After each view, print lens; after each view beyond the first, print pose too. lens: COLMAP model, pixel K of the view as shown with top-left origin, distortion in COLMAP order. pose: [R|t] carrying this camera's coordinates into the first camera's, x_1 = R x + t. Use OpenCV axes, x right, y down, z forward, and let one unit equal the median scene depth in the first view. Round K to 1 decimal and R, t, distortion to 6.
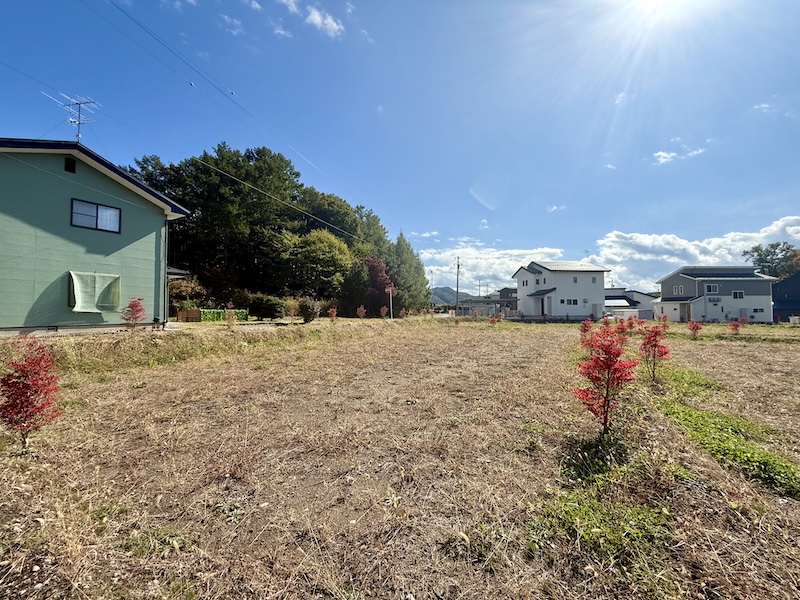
lens RADIAL K [[322.0, 0, 401.6], [0, 322.0, 299.1], [0, 0, 1]] dist [0.007201, -0.000558]
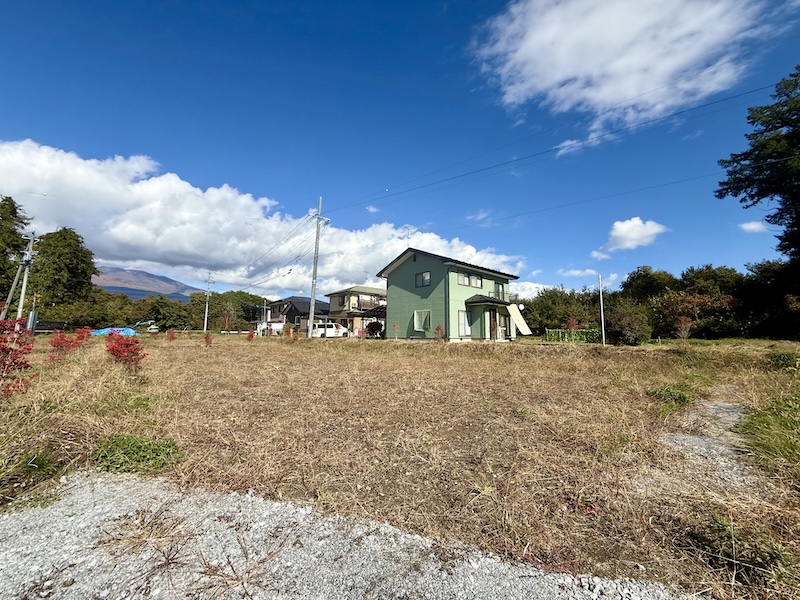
lens RADIAL K [[322.0, 0, 396.3], [0, 322.0, 299.9], [0, 0, 1]] dist [0.007201, -0.000558]
pose [[-0.304873, -0.104514, -0.946641, 0.280431], [0.027945, 0.992551, -0.118583, 0.025583], [0.951983, -0.062607, -0.299681, 0.470698]]
